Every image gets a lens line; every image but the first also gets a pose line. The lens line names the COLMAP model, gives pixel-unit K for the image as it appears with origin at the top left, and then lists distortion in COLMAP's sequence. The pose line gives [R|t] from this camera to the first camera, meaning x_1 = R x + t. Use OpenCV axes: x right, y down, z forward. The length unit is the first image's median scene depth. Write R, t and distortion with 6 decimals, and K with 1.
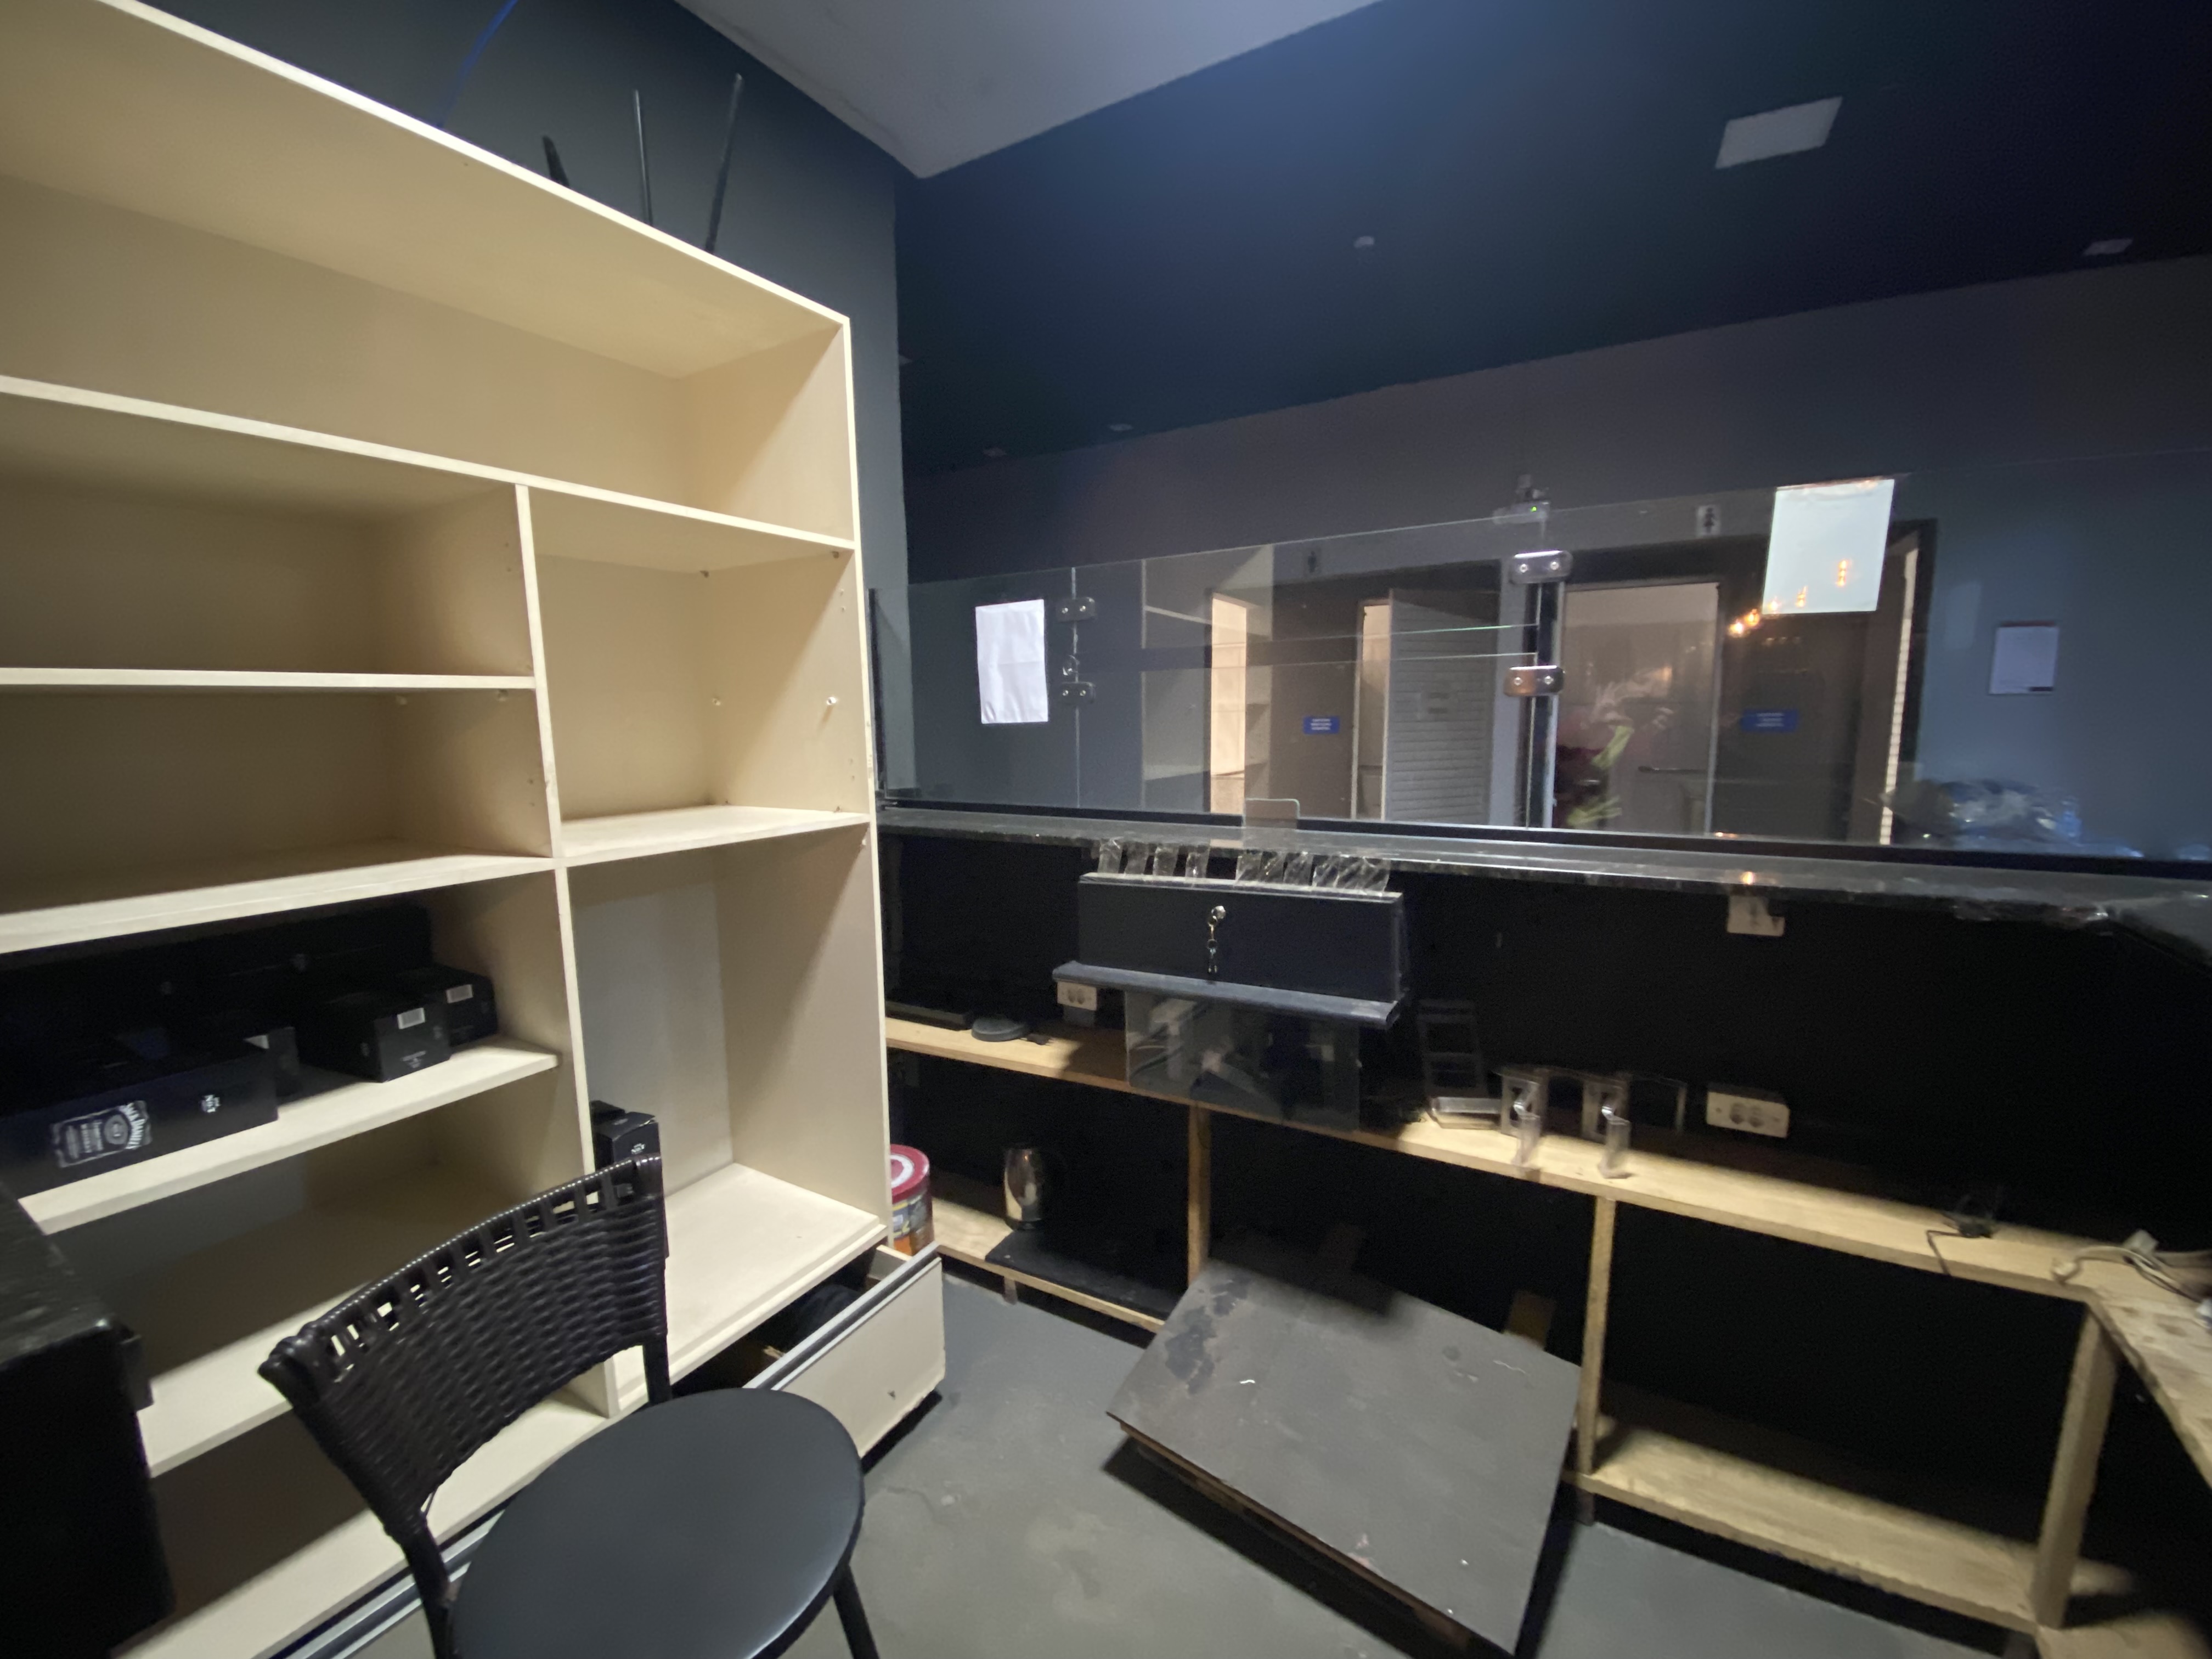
lens RADIAL K [[897.0, 0, 1102.4], [0, 897.0, 829.2], [0, 0, 1]] dist [-0.000115, -0.012350]
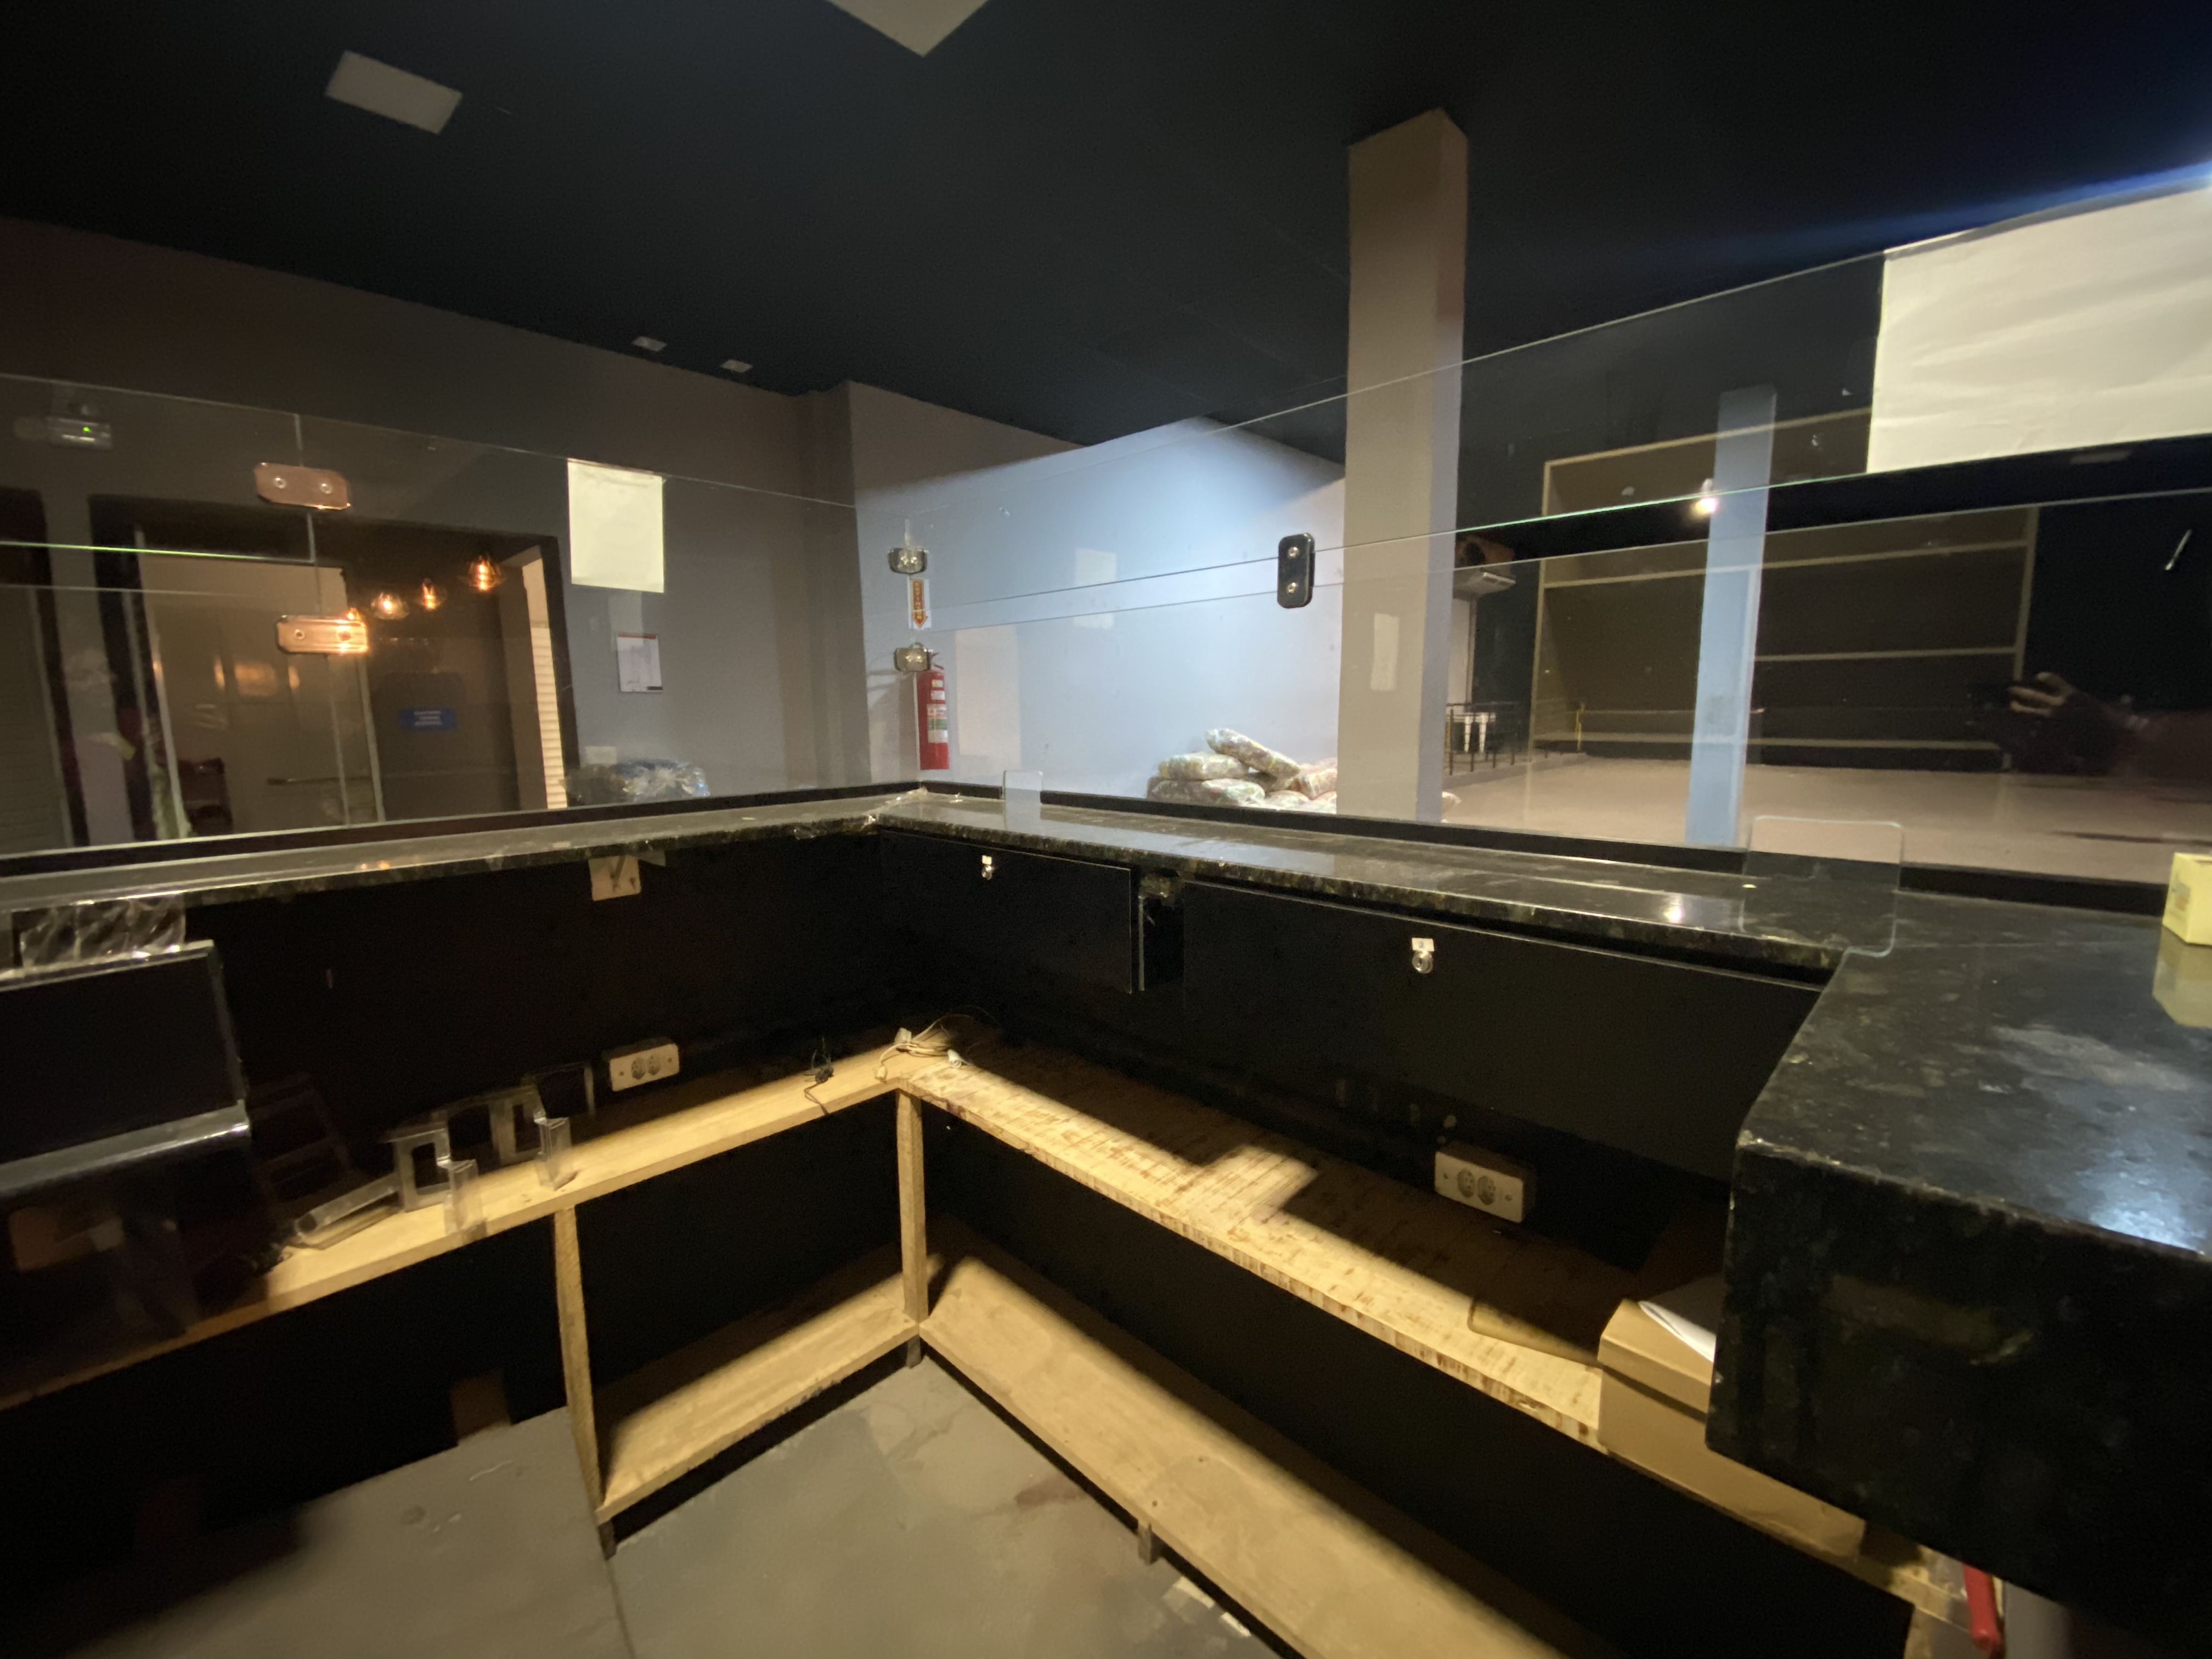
lens RADIAL K [[897.0, 0, 1102.4], [0, 897.0, 829.2], [0, 0, 1]] dist [-0.000115, -0.012350]
pose [[0.233327, -0.126491, 0.964136, -0.131023], [0.140278, 0.985511, 0.095347, 0.020687], [-0.962227, 0.113000, 0.247690, 0.194936]]
